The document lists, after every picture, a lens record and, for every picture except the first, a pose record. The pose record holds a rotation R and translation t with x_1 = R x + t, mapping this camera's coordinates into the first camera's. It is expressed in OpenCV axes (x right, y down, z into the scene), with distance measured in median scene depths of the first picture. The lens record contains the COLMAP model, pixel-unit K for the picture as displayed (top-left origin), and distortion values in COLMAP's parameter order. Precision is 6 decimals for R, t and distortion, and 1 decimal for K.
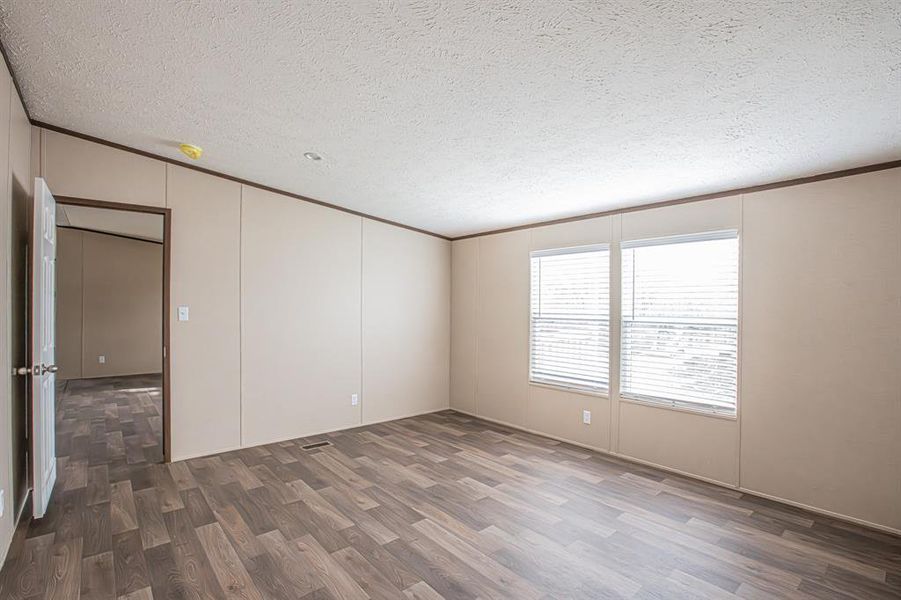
lens RADIAL K [[421.9, 0, 462.4], [0, 421.9, 326.5], [0, 0, 1]] dist [-0.049418, 0.016975]
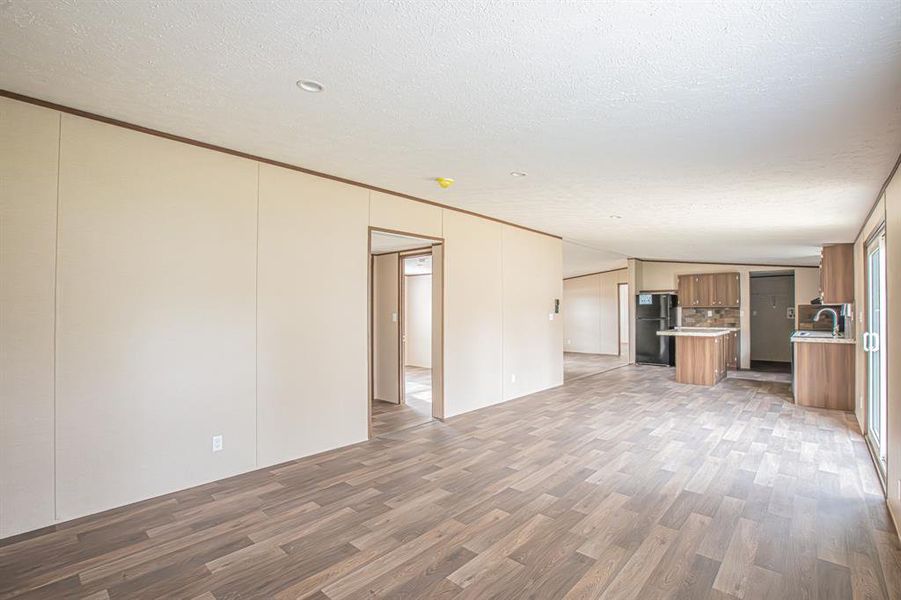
lens RADIAL K [[410.6, 0, 453.5], [0, 410.6, 302.2], [0, 0, 1]] dist [-0.056420, 0.014525]
pose [[-0.100283, 0.013250, 0.994871, -0.888539], [0.051802, 0.998625, -0.008079, -0.051049], [-0.993609, 0.050726, -0.100832, 0.898127]]
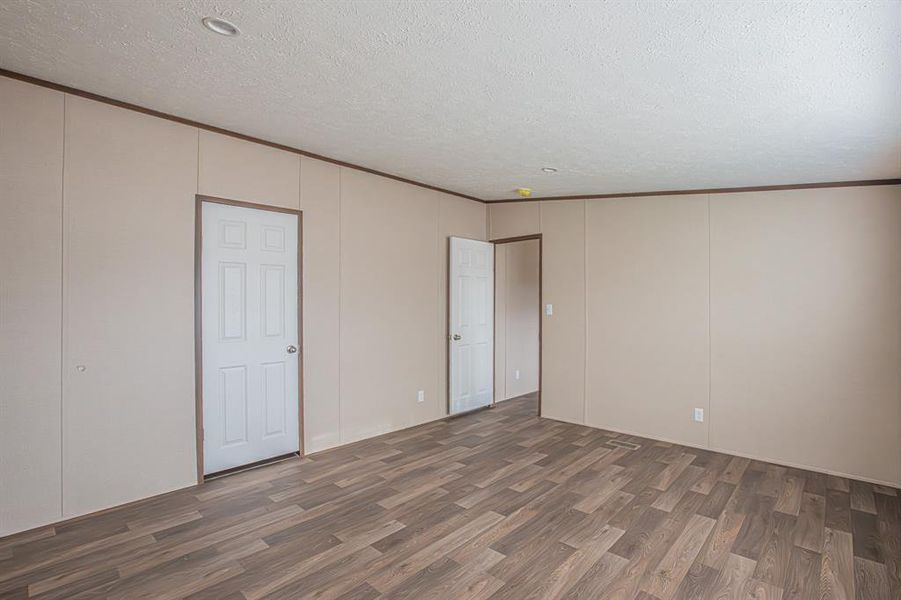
lens RADIAL K [[429.1, 0, 483.6], [0, 429.1, 303.6], [0, 0, 1]] dist [-0.046669, 0.011433]
pose [[0.136304, -0.004469, -0.990657, 0.645987], [-0.045594, 0.998902, -0.010780, -0.021729], [0.989617, 0.046638, 0.135950, 0.565881]]
